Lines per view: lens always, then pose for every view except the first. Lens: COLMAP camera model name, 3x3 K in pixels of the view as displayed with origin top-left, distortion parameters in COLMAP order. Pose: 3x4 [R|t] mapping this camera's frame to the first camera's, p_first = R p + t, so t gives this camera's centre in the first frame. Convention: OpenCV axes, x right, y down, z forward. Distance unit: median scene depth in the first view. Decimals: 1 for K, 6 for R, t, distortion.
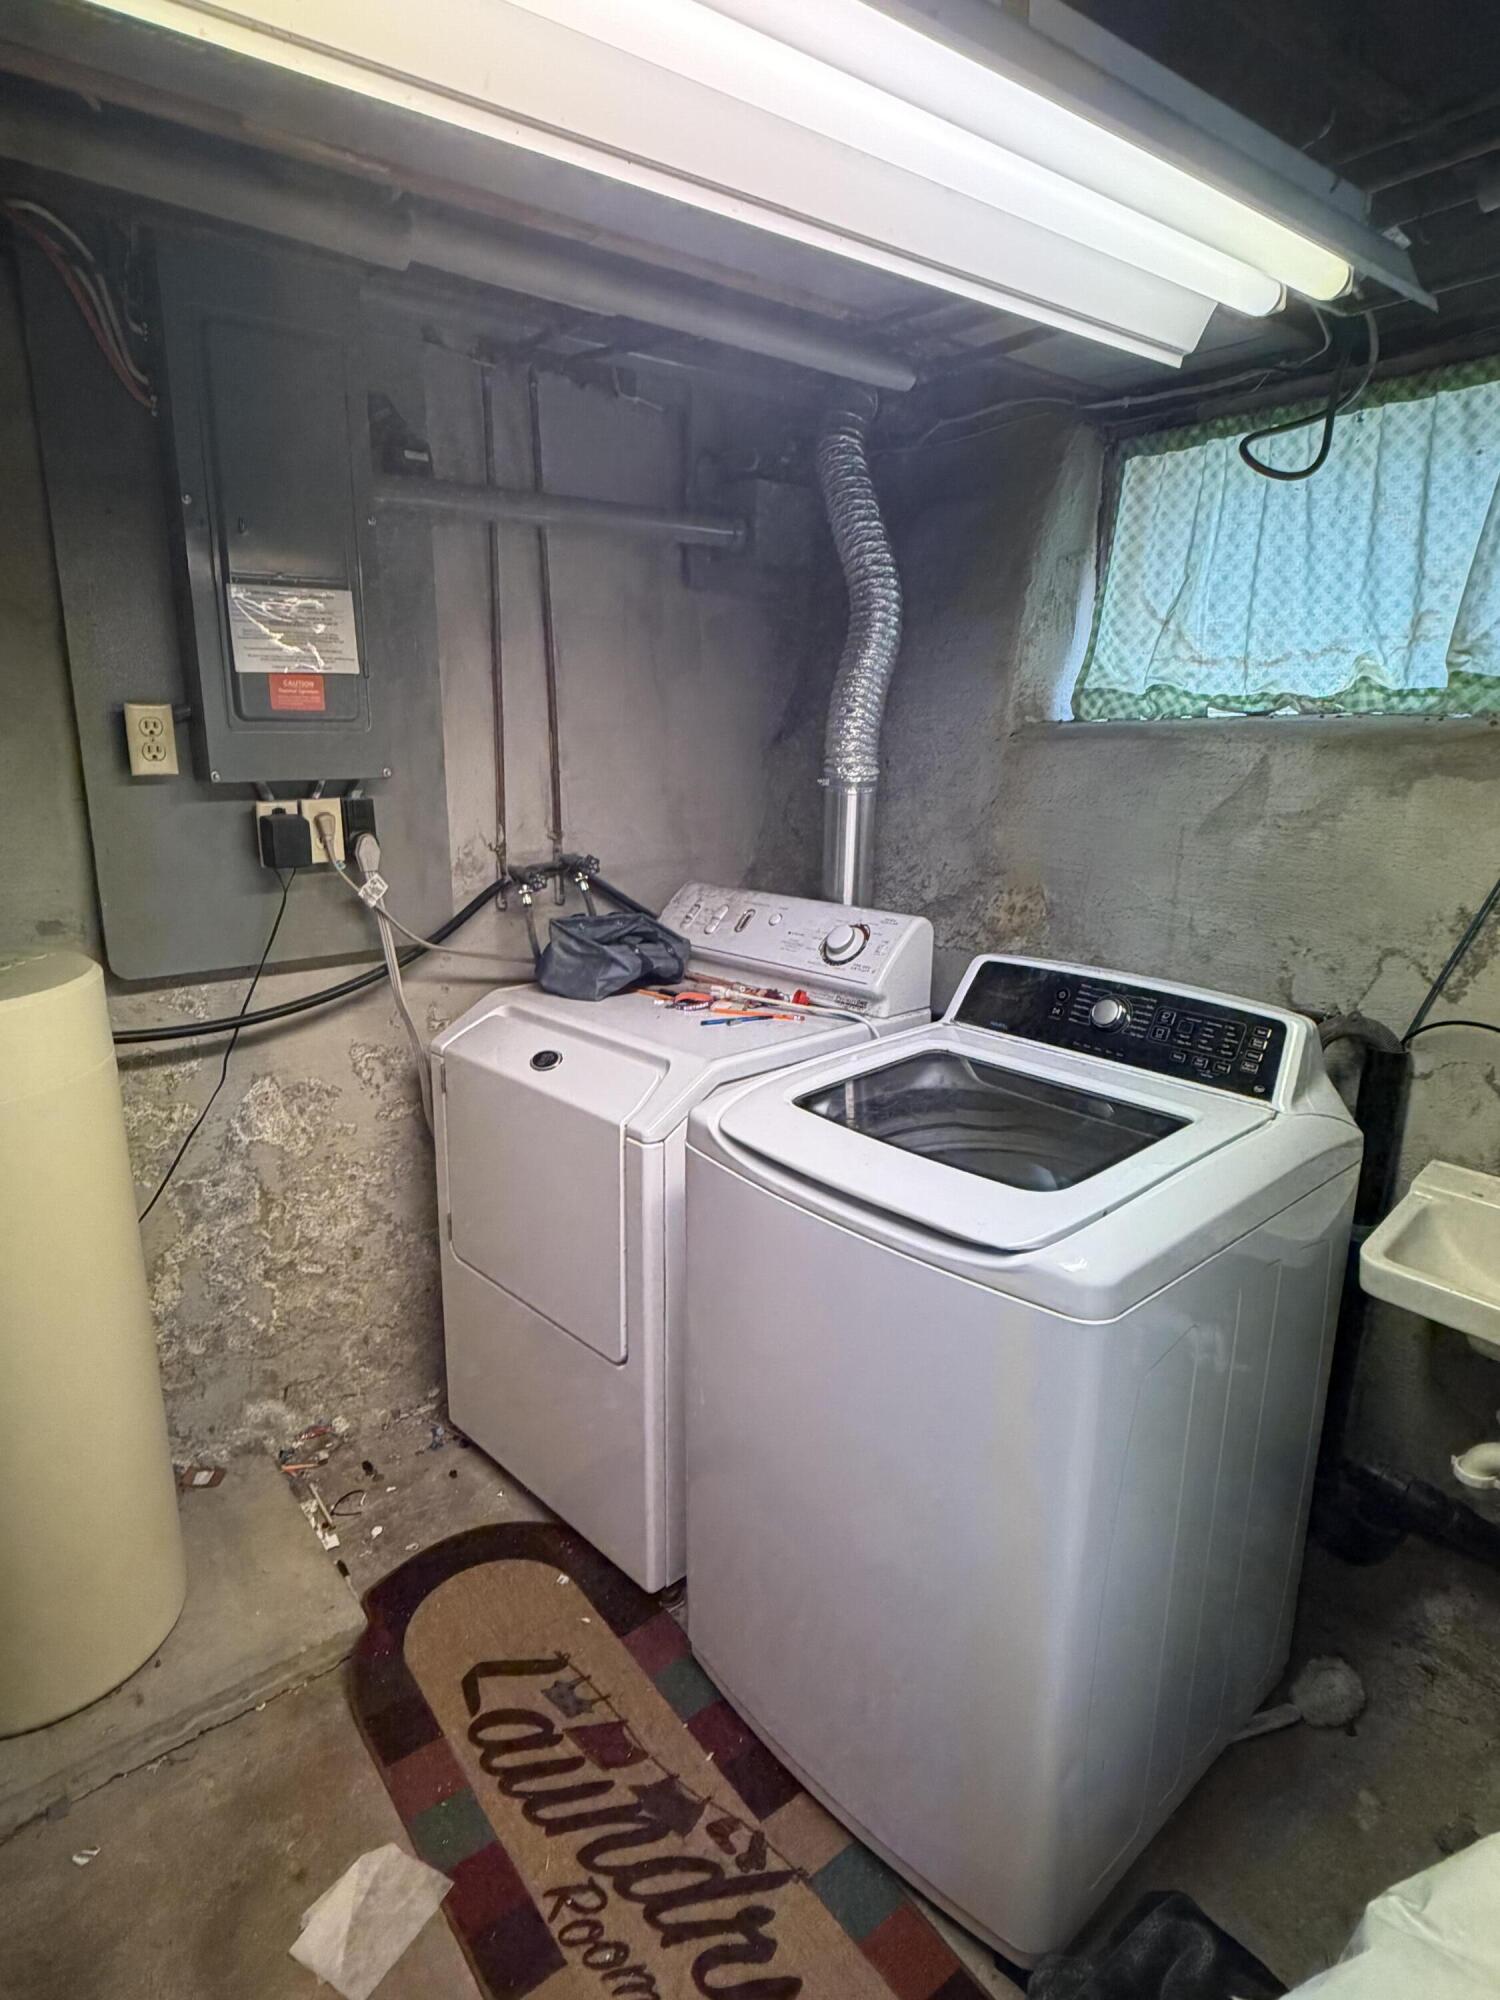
lens RADIAL K [[1165.1, 0, 752.2], [0, 1165.1, 993.7], [0, 0, 1]] dist [-0.000899, -0.000276]
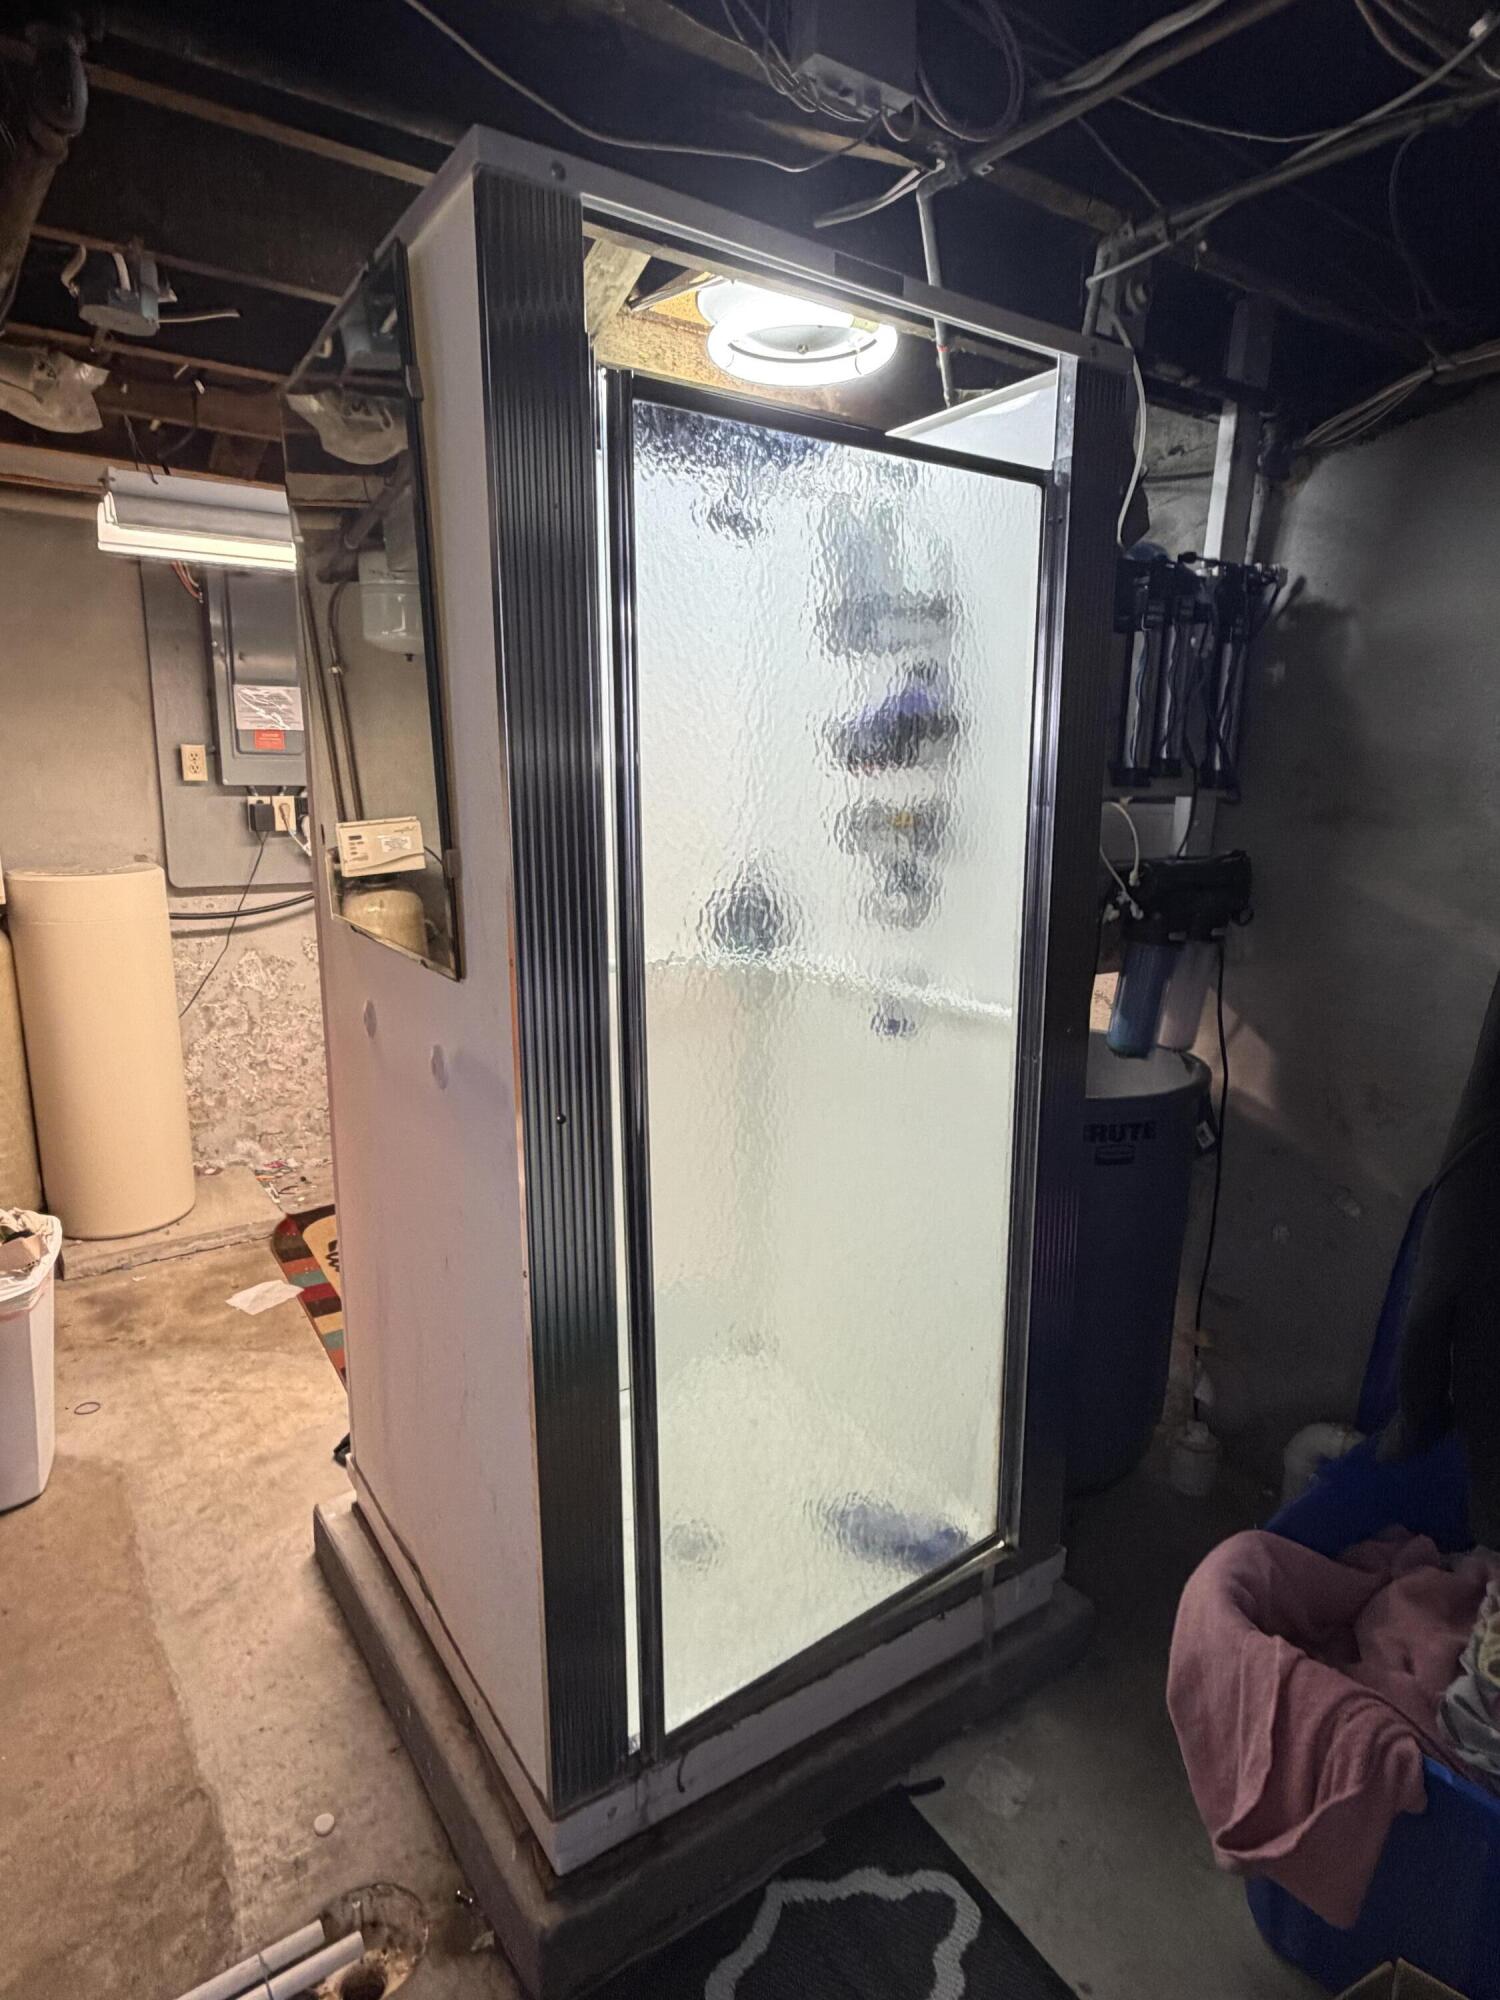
lens RADIAL K [[1165.1, 0, 746.3], [0, 1165.1, 1007.1], [0, 0, 1]] dist [-0.000899, -0.000276]
pose [[0.997908, 0.021745, -0.060888, 0.469293], [-0.023714, 0.999213, -0.031798, 0.203073], [0.060149, 0.033175, 0.997638, -0.770944]]
